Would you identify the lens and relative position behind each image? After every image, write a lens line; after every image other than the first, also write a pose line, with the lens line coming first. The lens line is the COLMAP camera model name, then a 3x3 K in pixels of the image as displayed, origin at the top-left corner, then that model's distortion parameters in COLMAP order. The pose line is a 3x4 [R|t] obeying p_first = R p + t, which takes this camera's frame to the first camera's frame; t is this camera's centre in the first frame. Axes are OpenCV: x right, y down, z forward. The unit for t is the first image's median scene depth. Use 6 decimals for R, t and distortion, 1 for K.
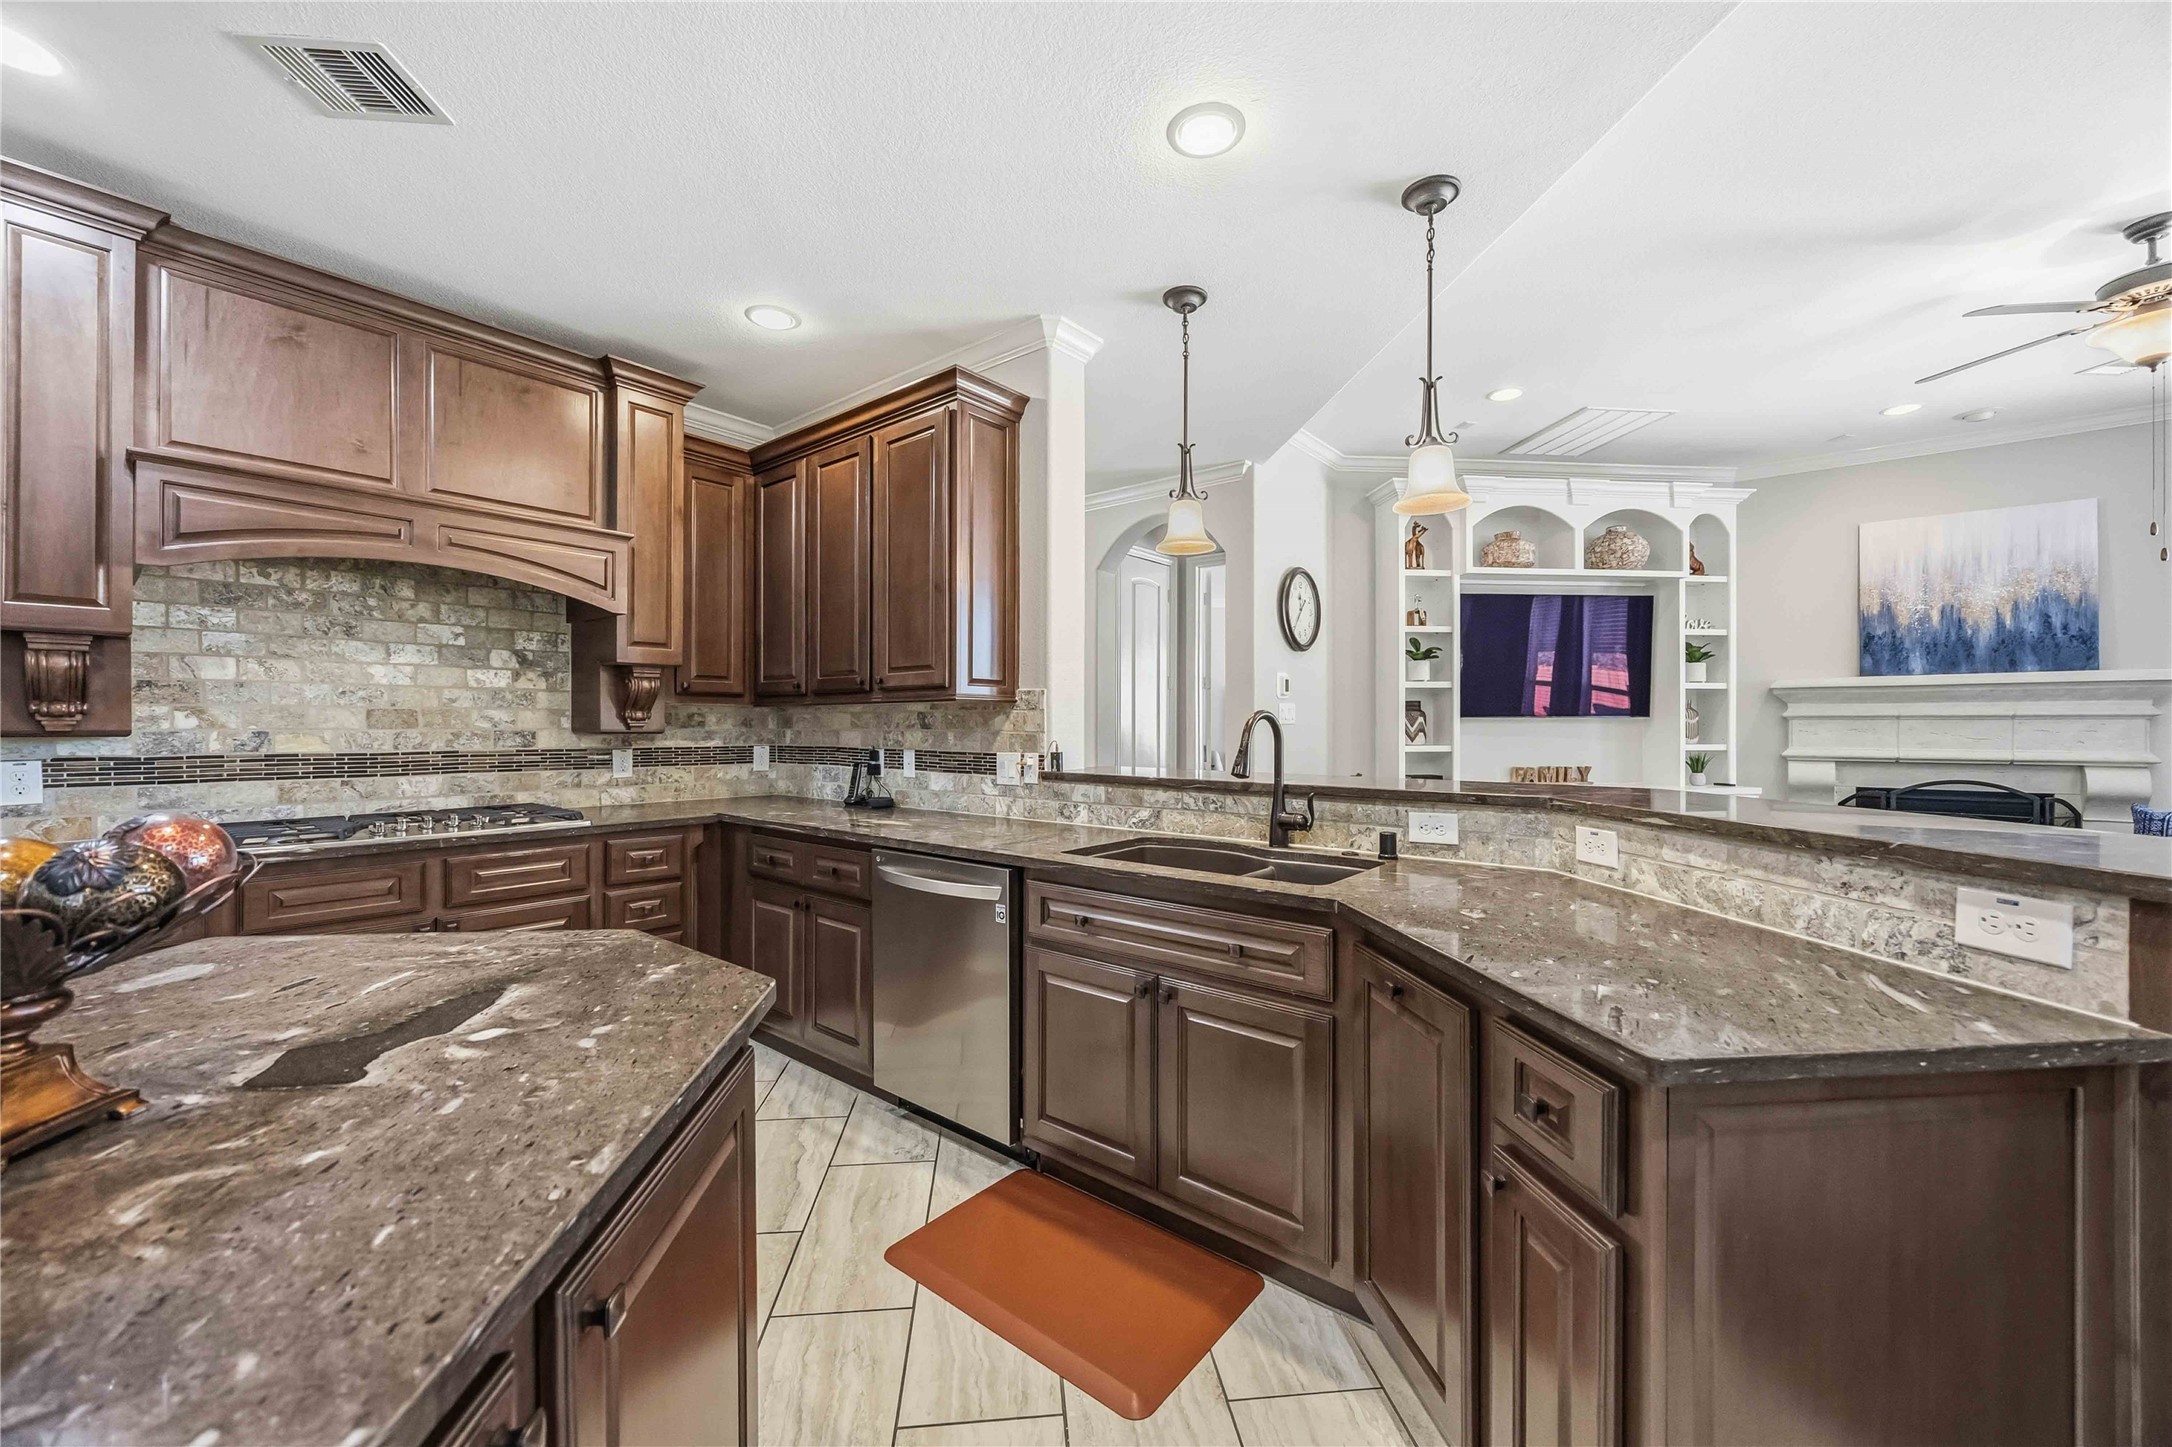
lens RADIAL K [[824.8, 0, 1078.6], [0, 824.8, 728.5], [0, 0, 1]] dist [-0.005249, 0.000431]
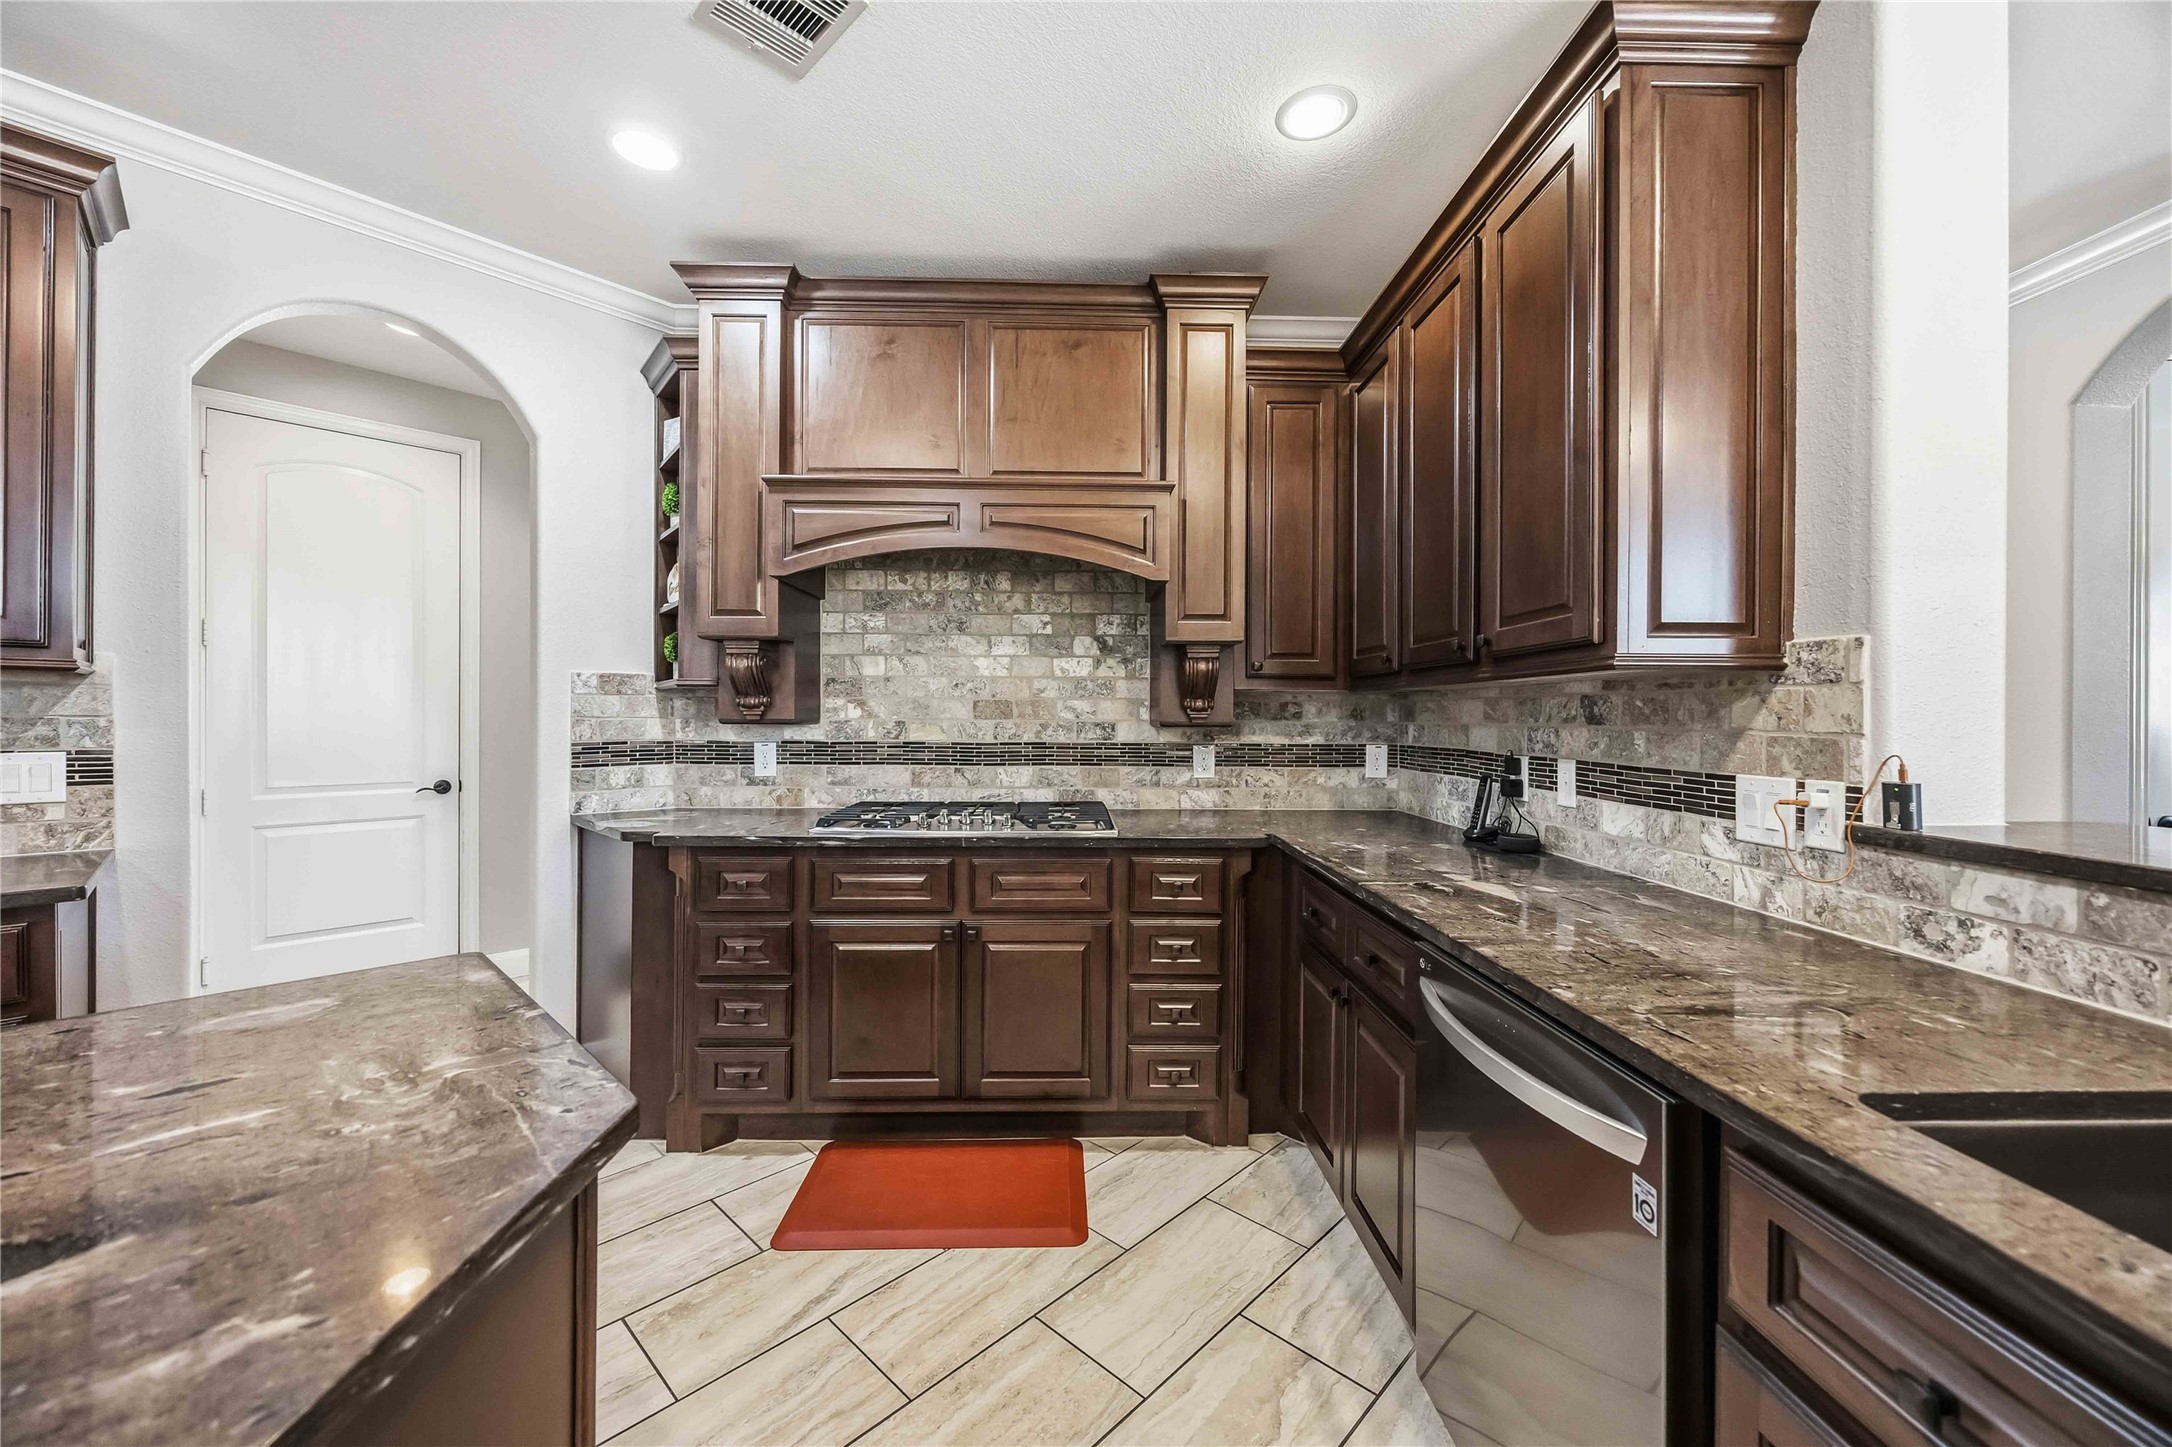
lens RADIAL K [[824.8, 0, 1080.8], [0, 824.8, 718.8], [0, 0, 1]] dist [-0.005249, 0.000431]
pose [[0.651889, 0.004088, -0.758303, 0.016182], [-0.007122, 0.999974, -0.000732, -0.000376], [0.758281, 0.005878, 0.651901, 0.385039]]
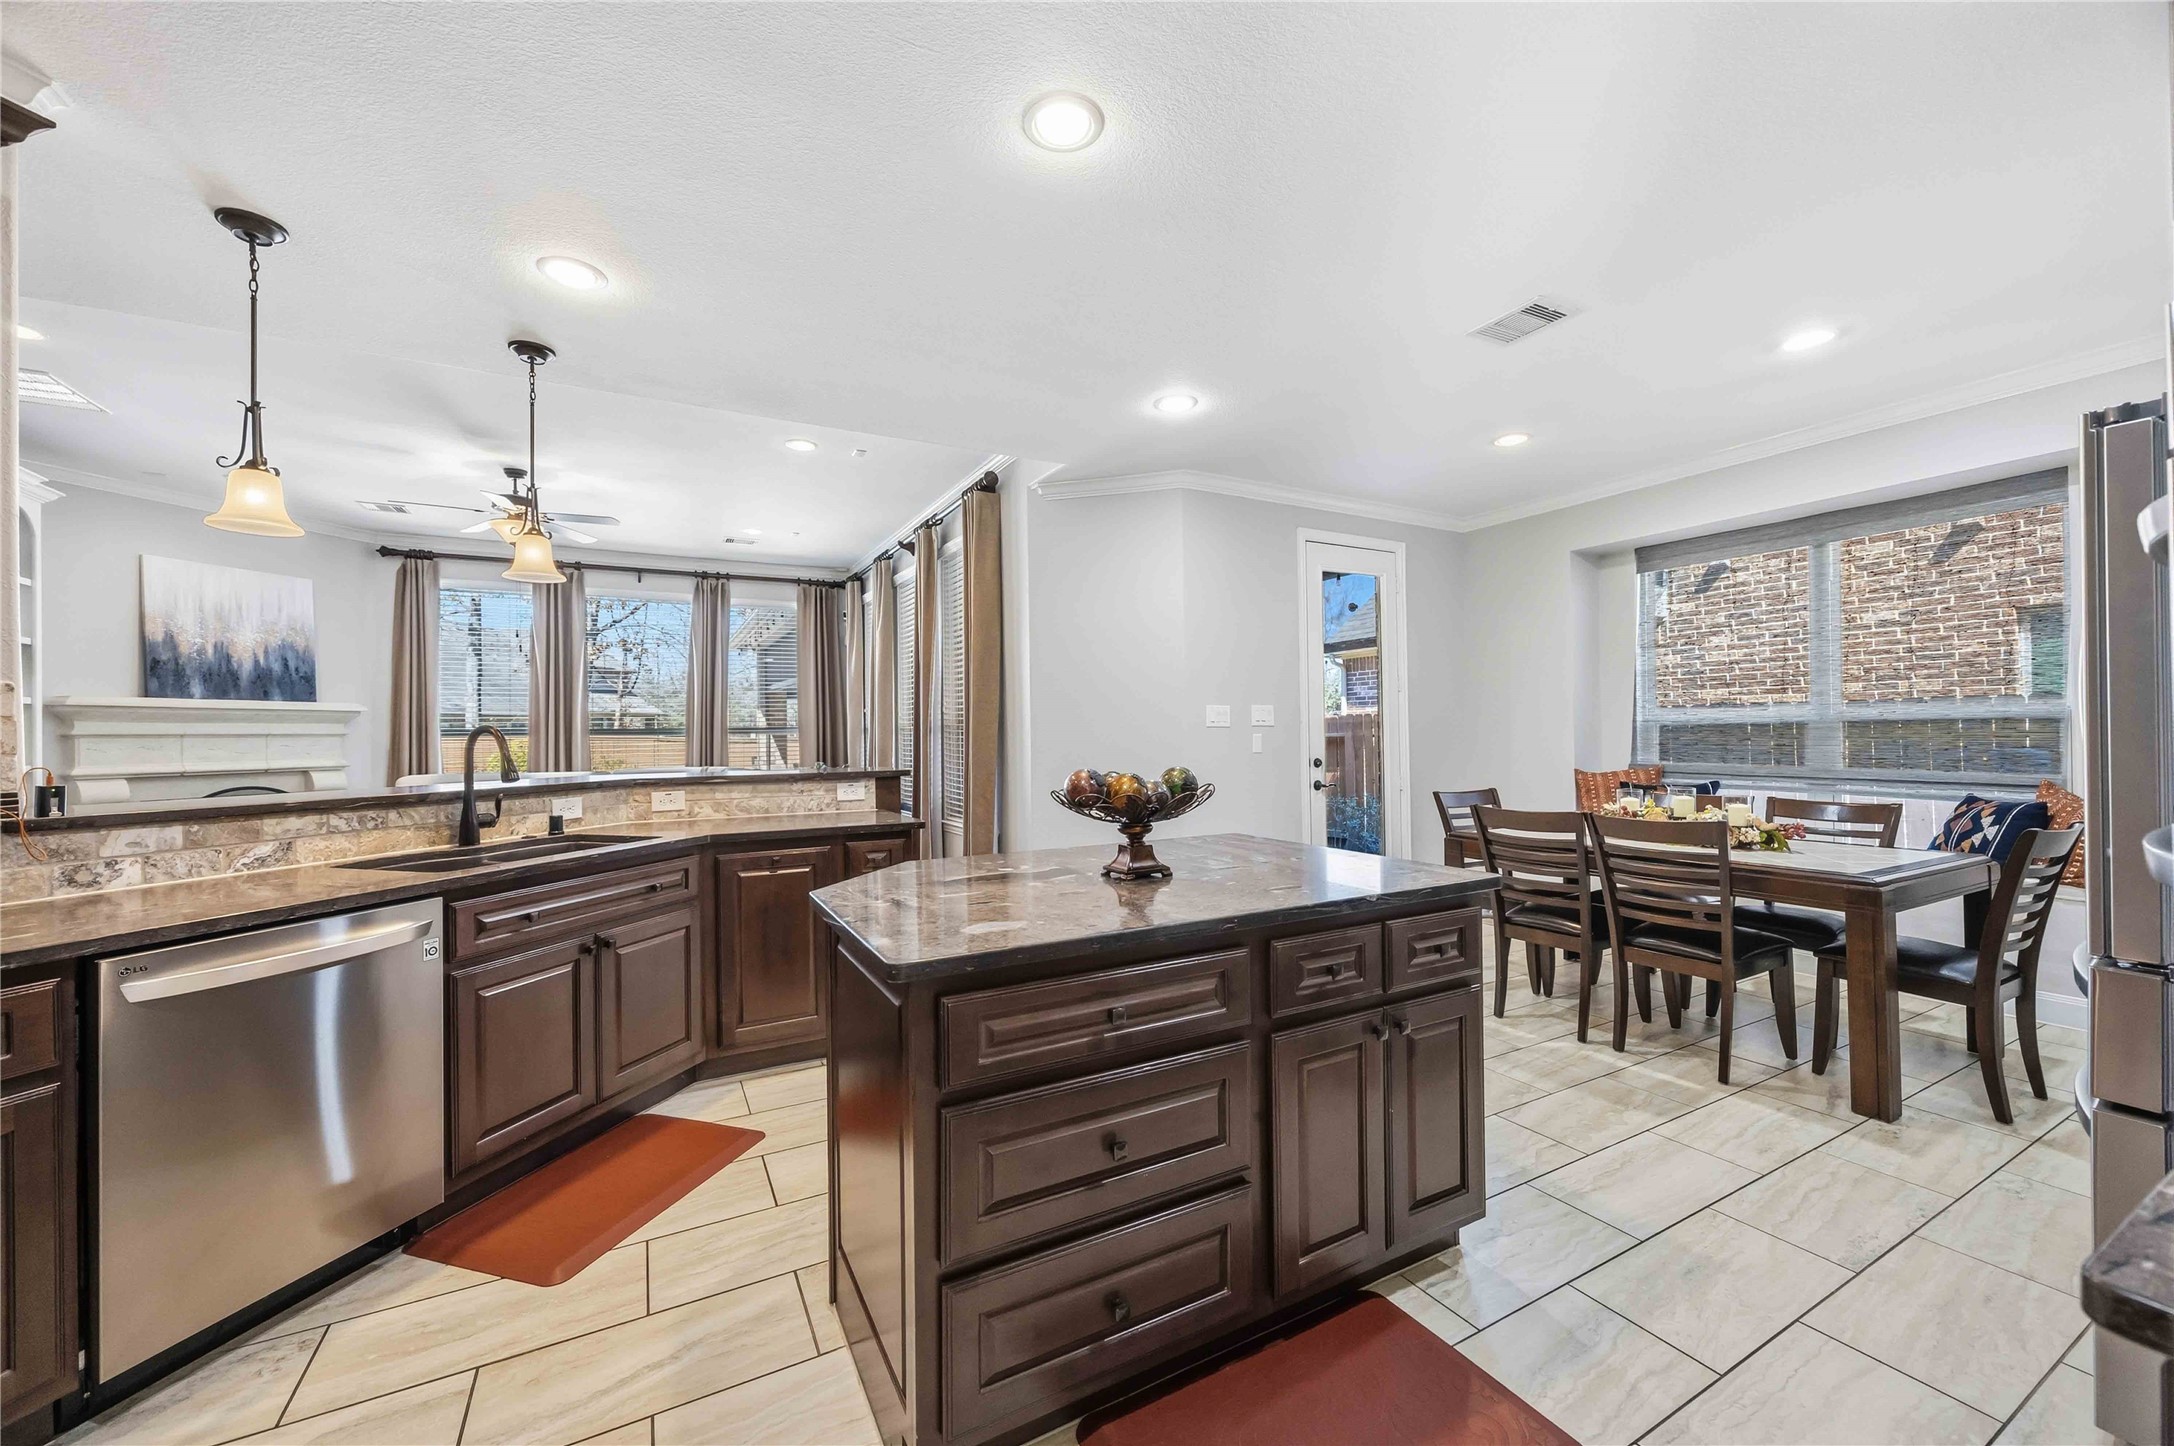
lens RADIAL K [[825.5, 0, 1080.7], [0, 825.5, 726.2], [0, 0, 1]] dist [-0.005249, 0.000431]
pose [[-0.387042, 0.012342, 0.921980, -0.832894], [0.014948, 0.999863, -0.007110, -0.000310], [-0.921941, 0.011030, -0.387173, 0.485687]]
